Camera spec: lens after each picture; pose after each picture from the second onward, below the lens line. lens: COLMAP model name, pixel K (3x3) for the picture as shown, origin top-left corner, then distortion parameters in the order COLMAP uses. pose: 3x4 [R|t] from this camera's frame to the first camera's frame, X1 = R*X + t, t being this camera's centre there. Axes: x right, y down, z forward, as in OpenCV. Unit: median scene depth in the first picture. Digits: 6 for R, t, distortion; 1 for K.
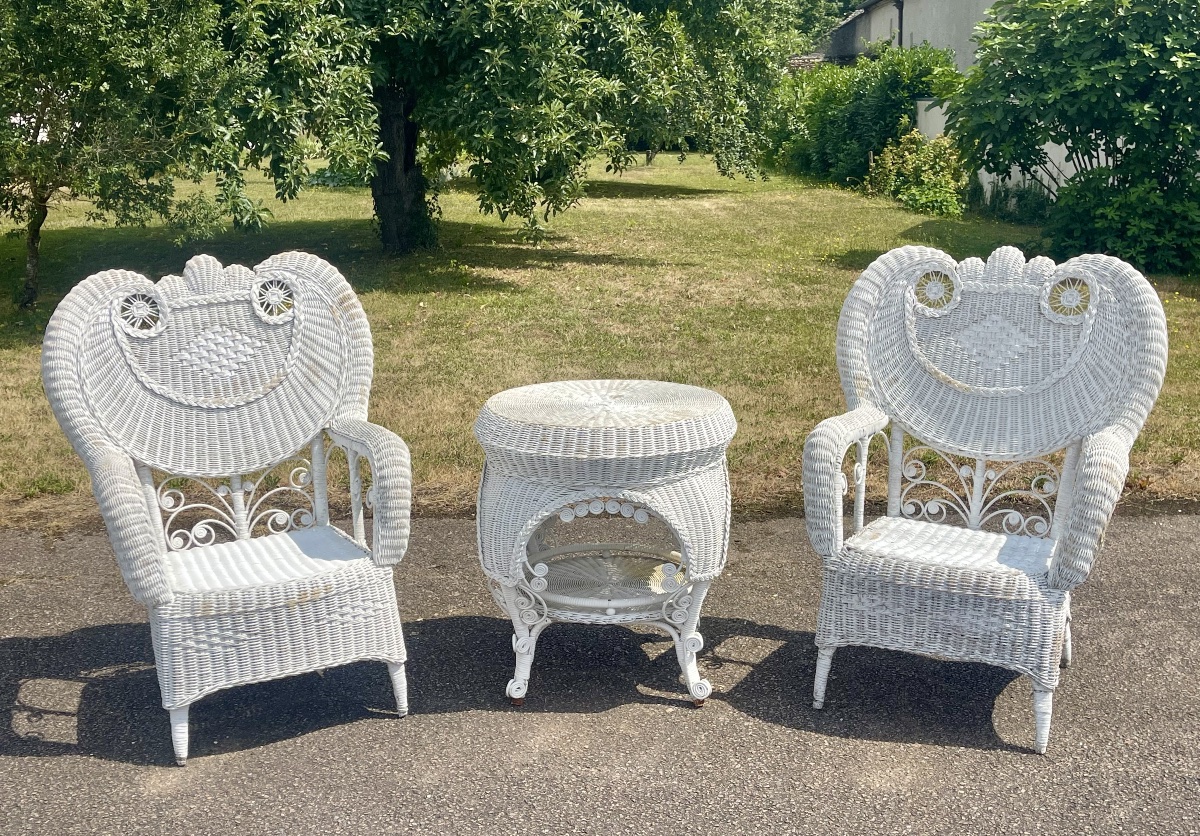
lens RADIAL K [[1307.9, 0, 601.4], [0, 1307.9, 457.4], [0, 0, 1]] dist [0.096380, -0.263332]
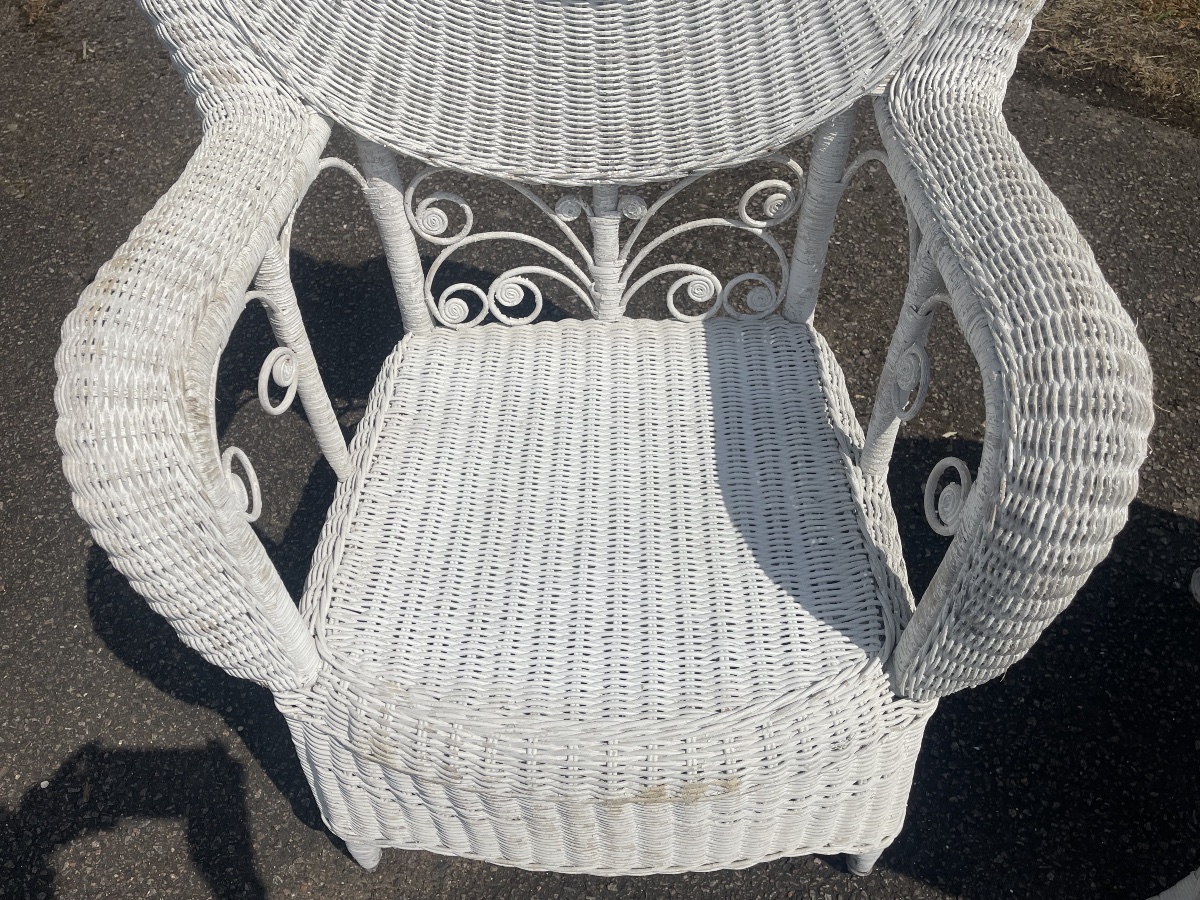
lens RADIAL K [[973.2, 0, 595.1], [0, 973.2, 443.9], [0, 0, 1]] dist [0.022620, 0.000670]
pose [[0.898844, 0.342190, -0.273837, -0.180646], [-0.112541, 0.784072, 0.610381, -0.098711], [0.423574, -0.517819, 0.743269, 0.764504]]
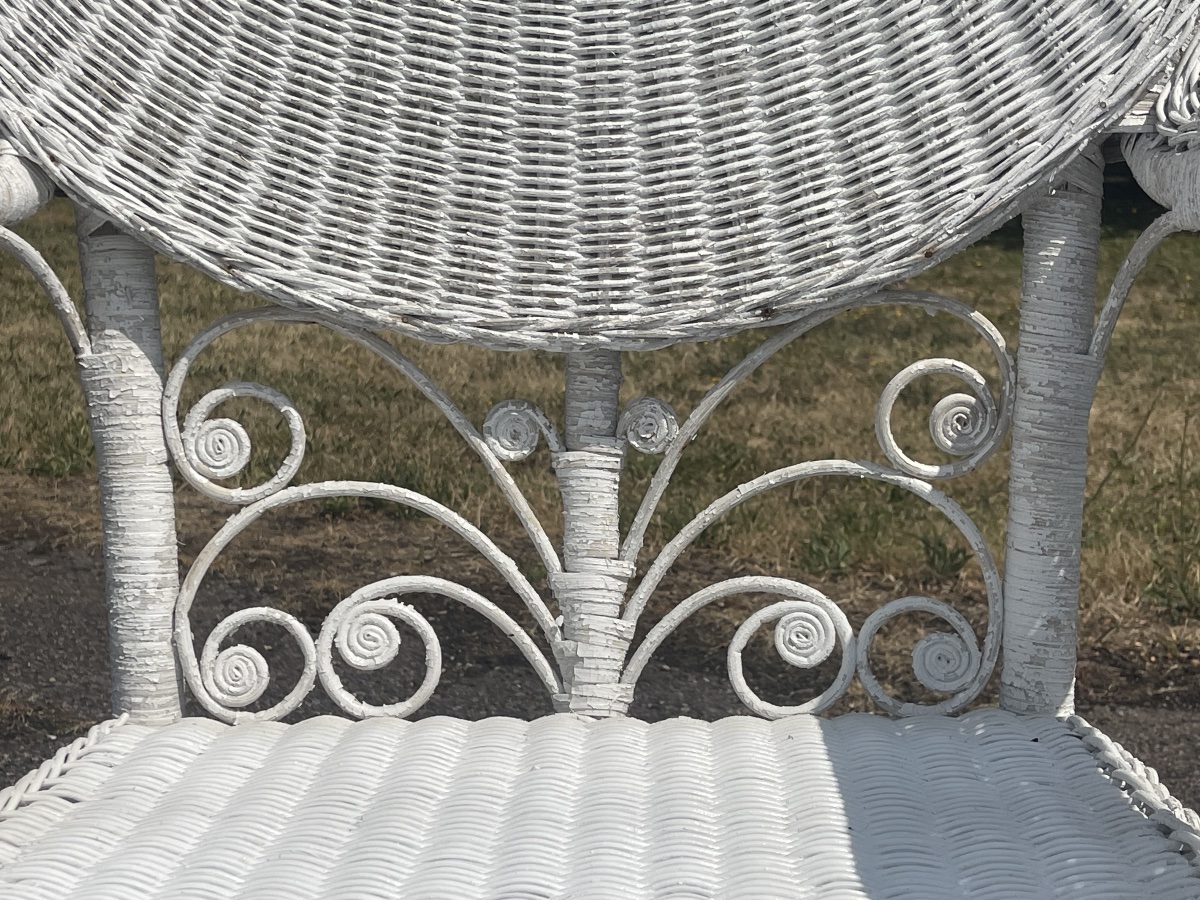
lens RADIAL K [[2017.0, 0, 591.6], [0, 2017.0, 449.0], [0, 0, 1]] dist [0.095480, -0.161434]
pose [[0.888648, 0.103148, -0.446839, -0.155314], [-0.138870, 0.989154, -0.047841, 0.040176], [0.437058, 0.104566, 0.893334, 0.767334]]
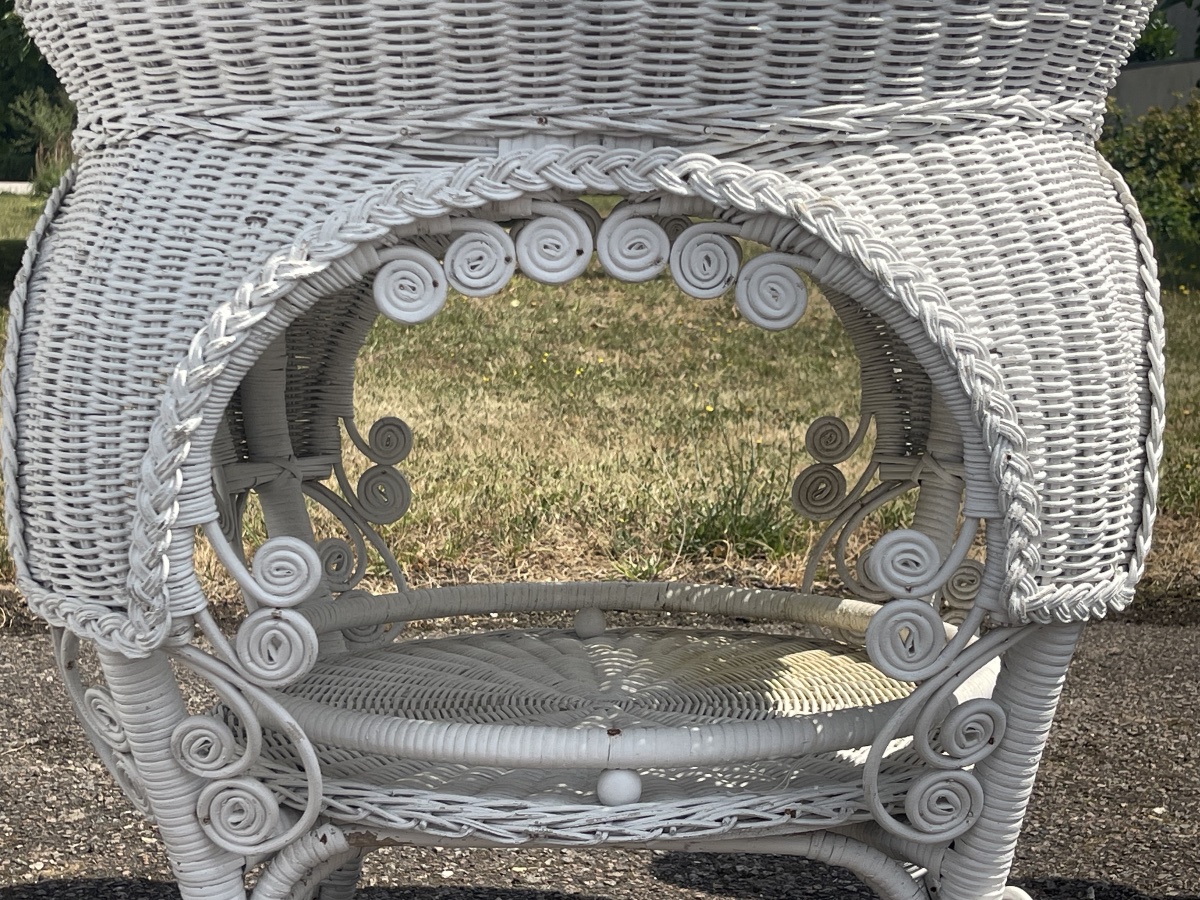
lens RADIAL K [[2129.8, 0, 603.5], [0, 2129.8, 449.1], [0, 0, 1]] dist [0.044681, 0.146268]
pose [[0.999777, -0.001589, 0.021062, -0.002695], [0.004261, 0.991838, -0.127436, 0.102226], [-0.020688, 0.127497, 0.991623, 0.615367]]
